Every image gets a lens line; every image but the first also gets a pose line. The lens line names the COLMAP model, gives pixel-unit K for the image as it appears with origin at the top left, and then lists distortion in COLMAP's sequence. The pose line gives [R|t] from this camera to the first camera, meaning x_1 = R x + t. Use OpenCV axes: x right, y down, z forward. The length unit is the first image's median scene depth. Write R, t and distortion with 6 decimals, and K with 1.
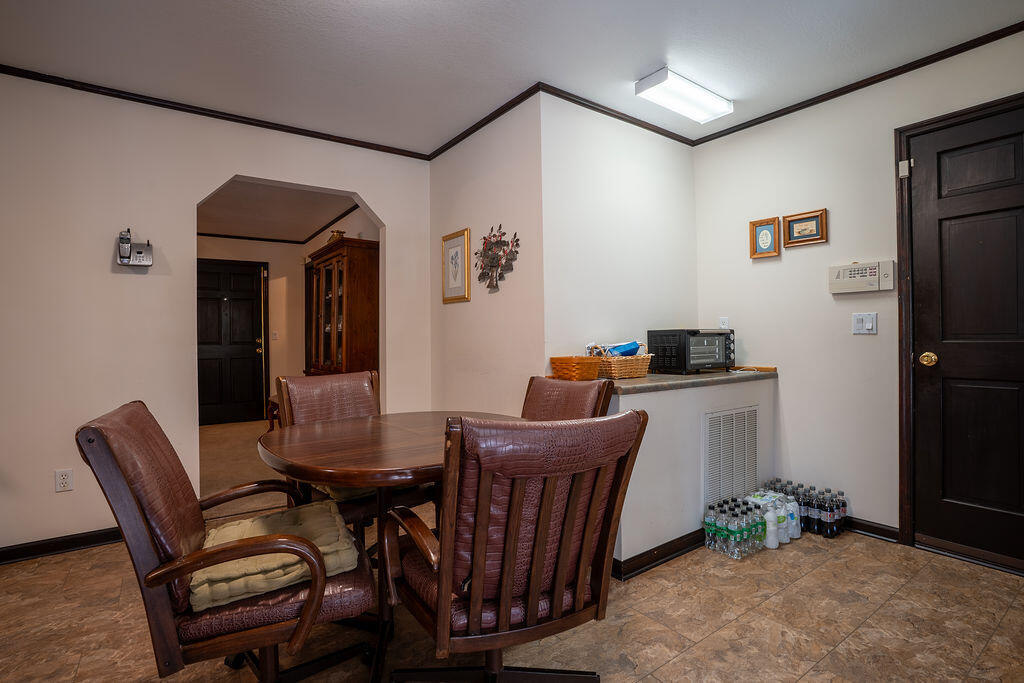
lens RADIAL K [[500.4, 0, 509.5], [0, 500.4, 338.0], [0, 0, 1]] dist [-0.083968, 0.038596]
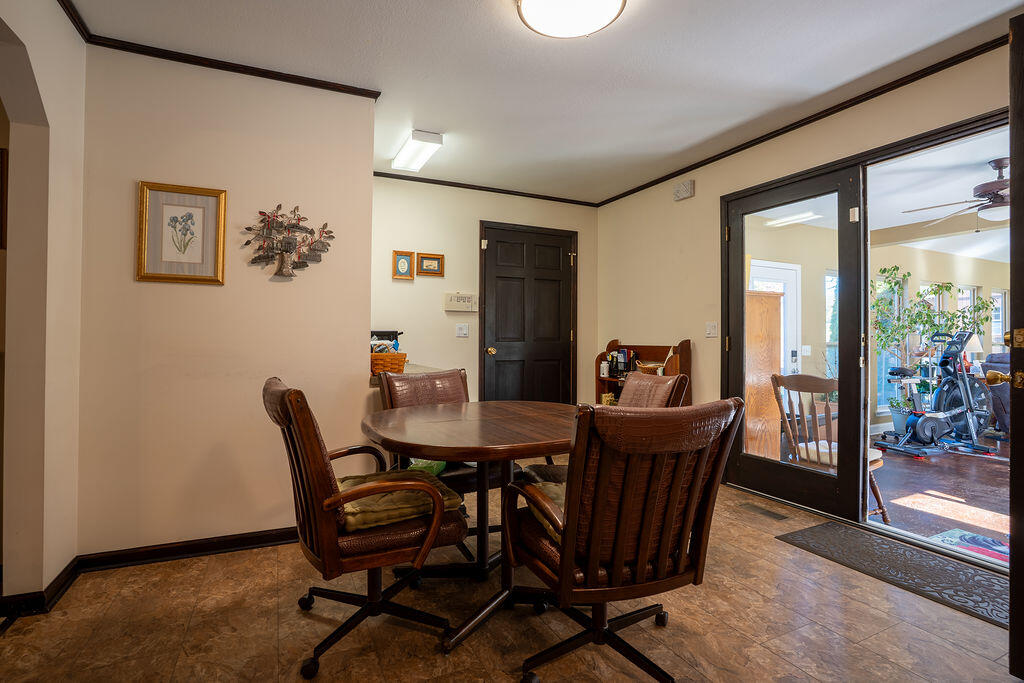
lens RADIAL K [[500.4, 0, 509.5], [0, 500.4, 338.0], [0, 0, 1]] dist [-0.083968, 0.038596]
pose [[0.184450, 0.014404, 0.982736, -0.810429], [-0.008225, 0.999880, -0.013111, 0.014820], [-0.982808, -0.005665, 0.184546, 0.469962]]
